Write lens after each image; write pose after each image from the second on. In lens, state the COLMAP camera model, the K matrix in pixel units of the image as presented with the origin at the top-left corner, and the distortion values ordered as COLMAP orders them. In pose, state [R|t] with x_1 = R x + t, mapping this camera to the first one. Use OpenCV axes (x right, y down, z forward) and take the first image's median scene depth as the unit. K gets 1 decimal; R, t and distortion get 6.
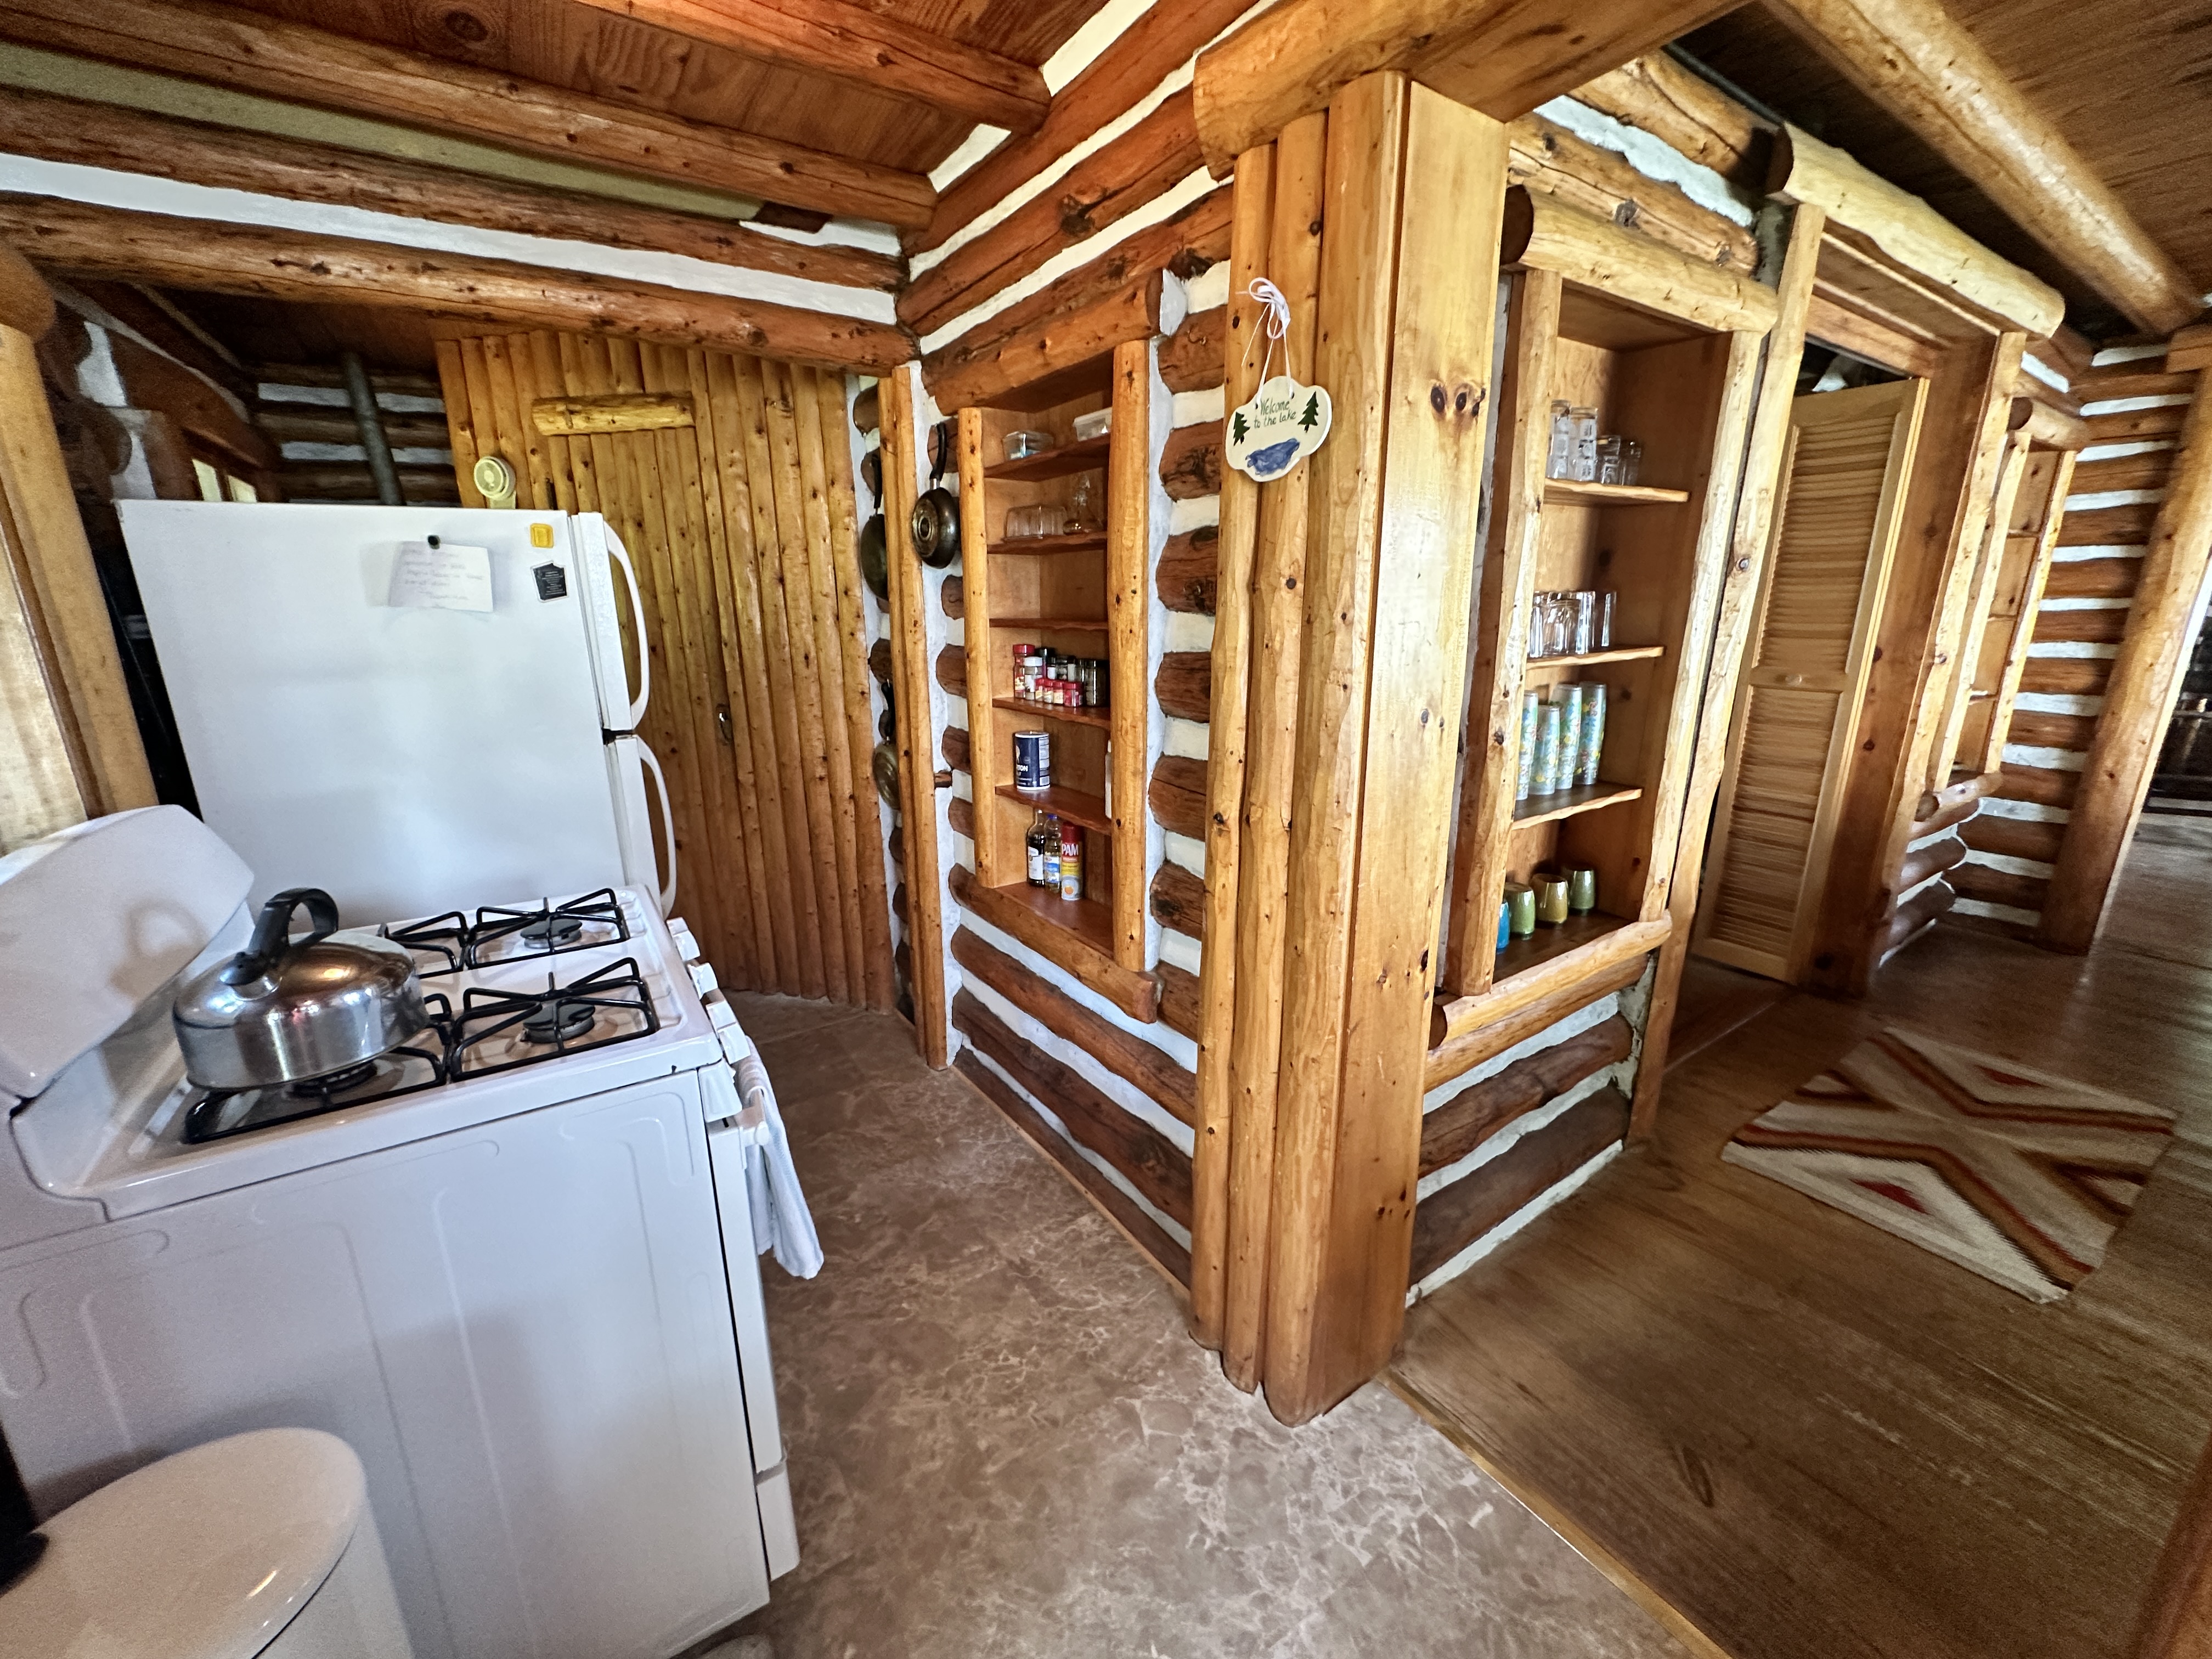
lens RADIAL K [[883.3, 0, 1118.5], [0, 883.3, 828.0], [0, 0, 1]] dist [-0.000417, 0.001215]
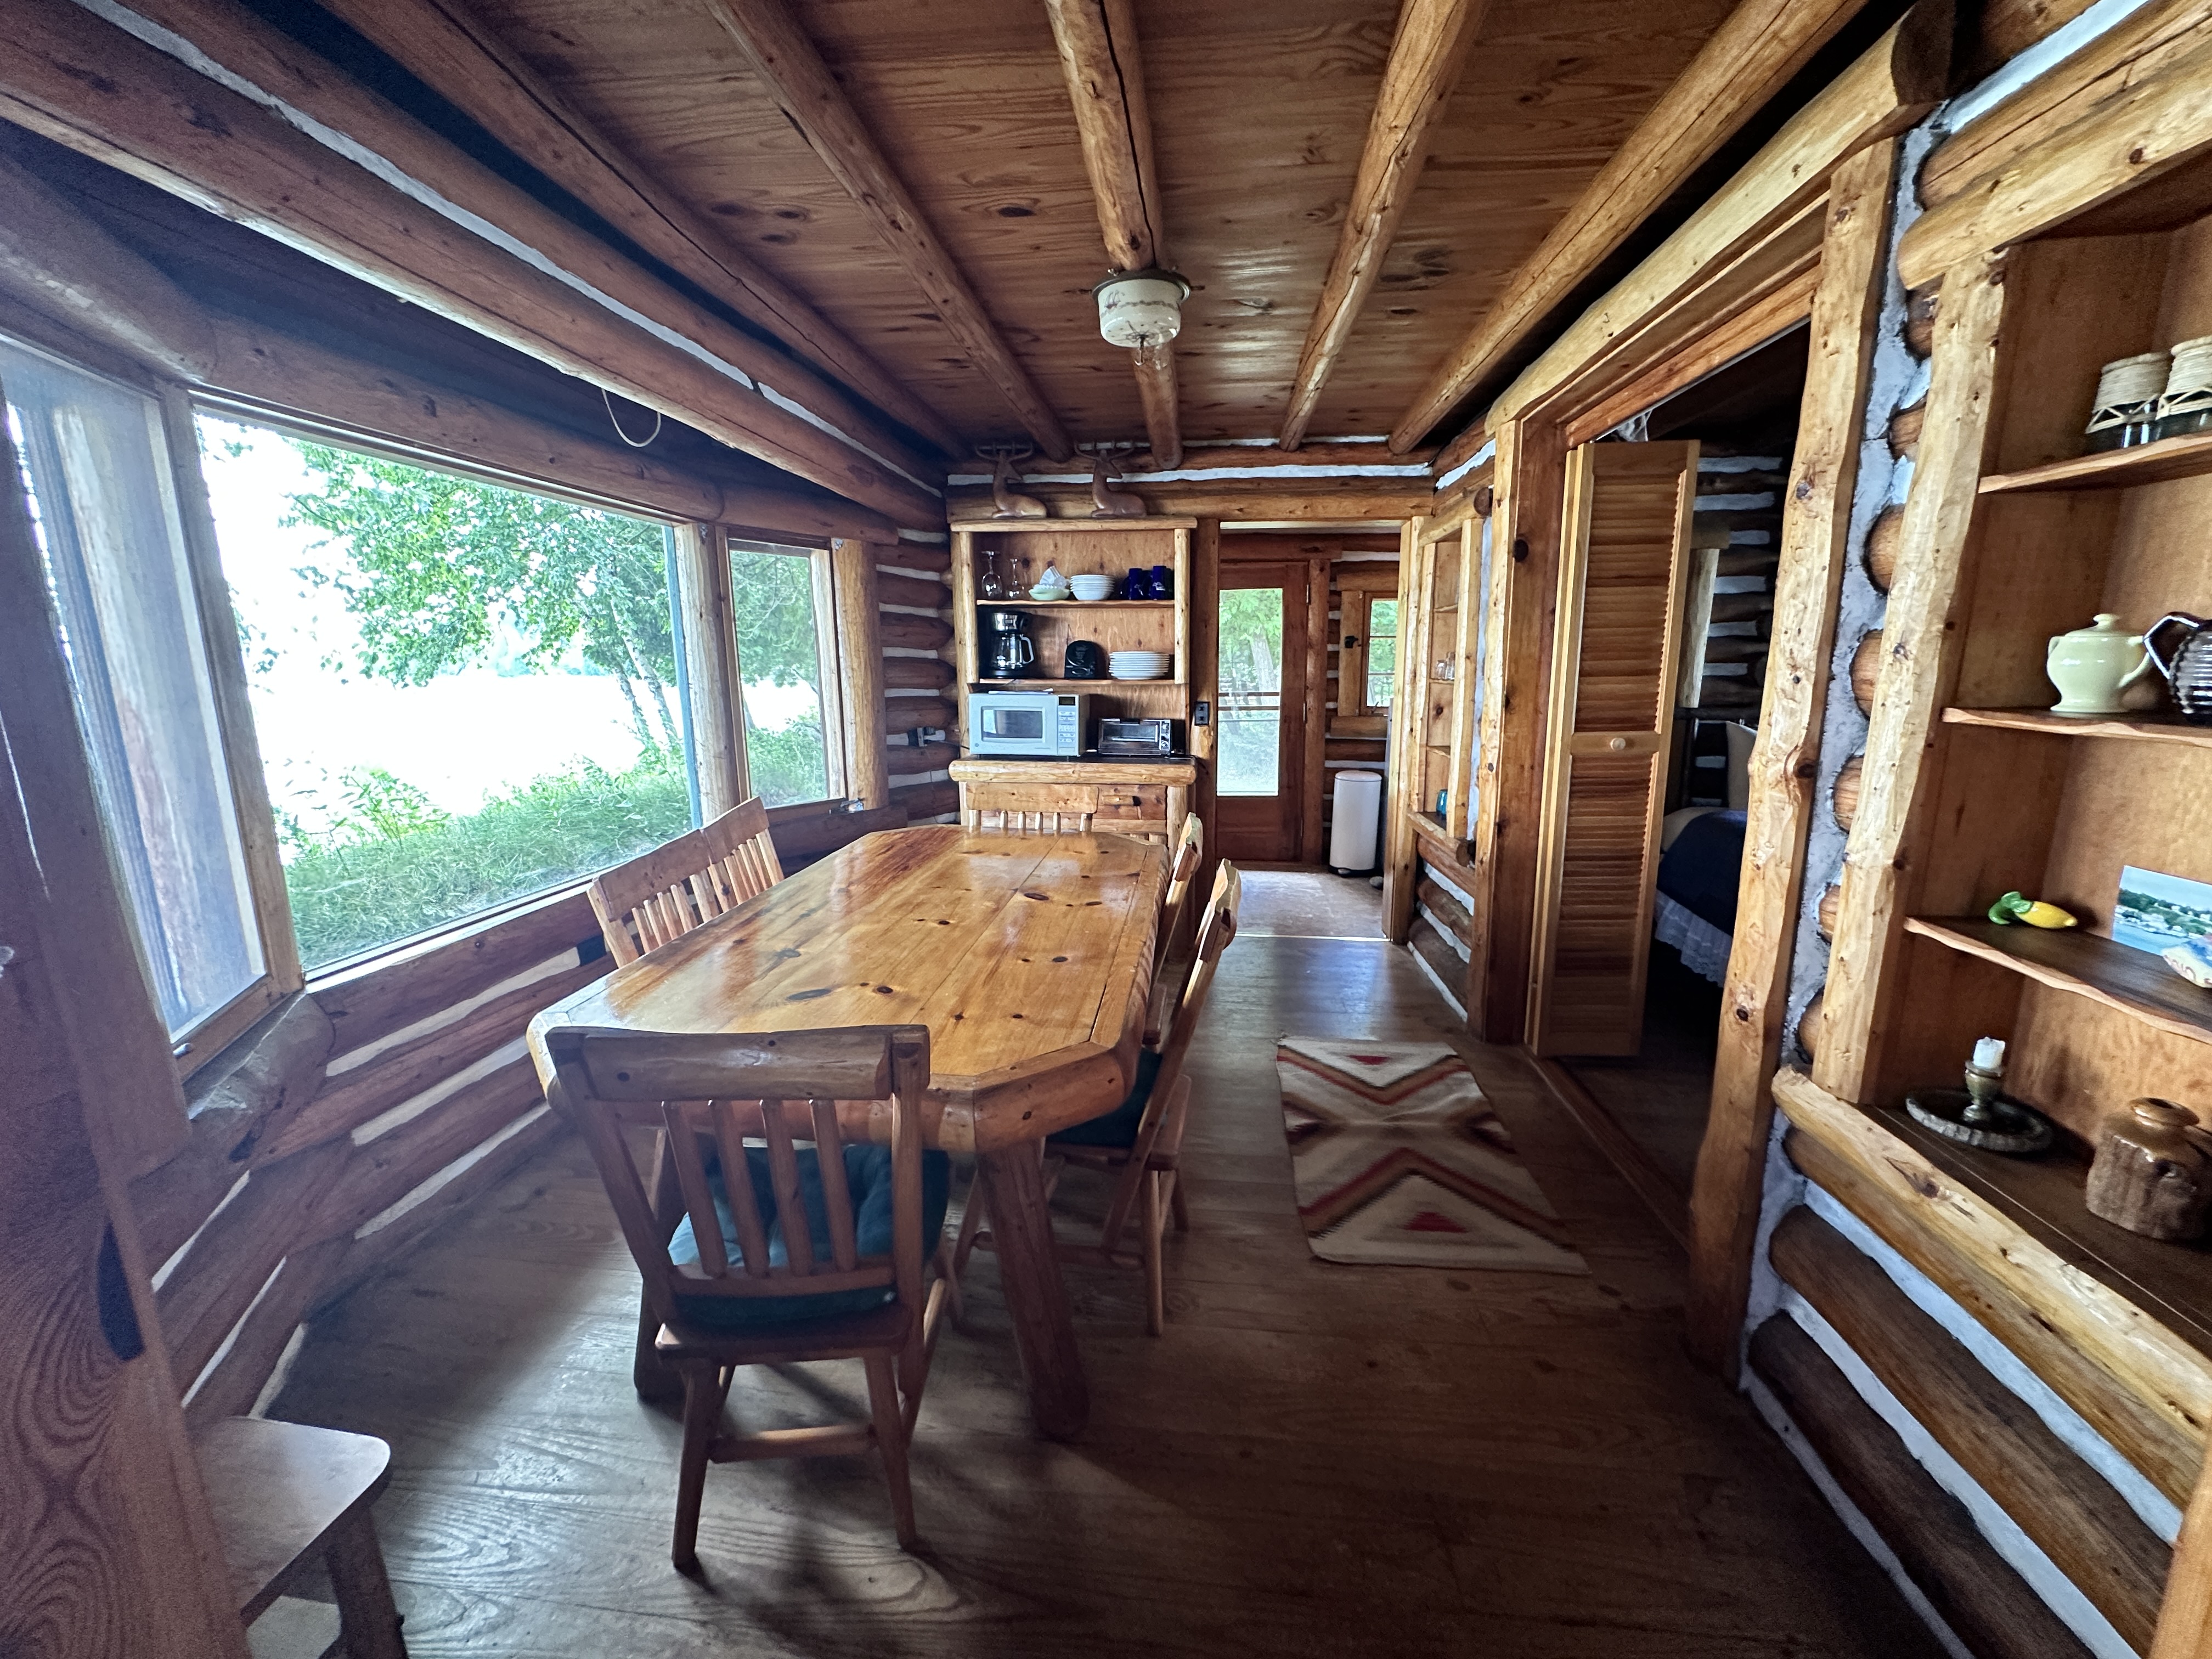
lens RADIAL K [[883.3, 0, 1122.0], [0, 883.3, 819.7], [0, 0, 1]] dist [-0.000417, 0.001215]
pose [[-0.645453, 0.149093, -0.749107, 1.435651], [-0.178757, 0.924039, 0.337932, -0.247667], [0.742587, 0.352027, -0.569773, 0.912666]]
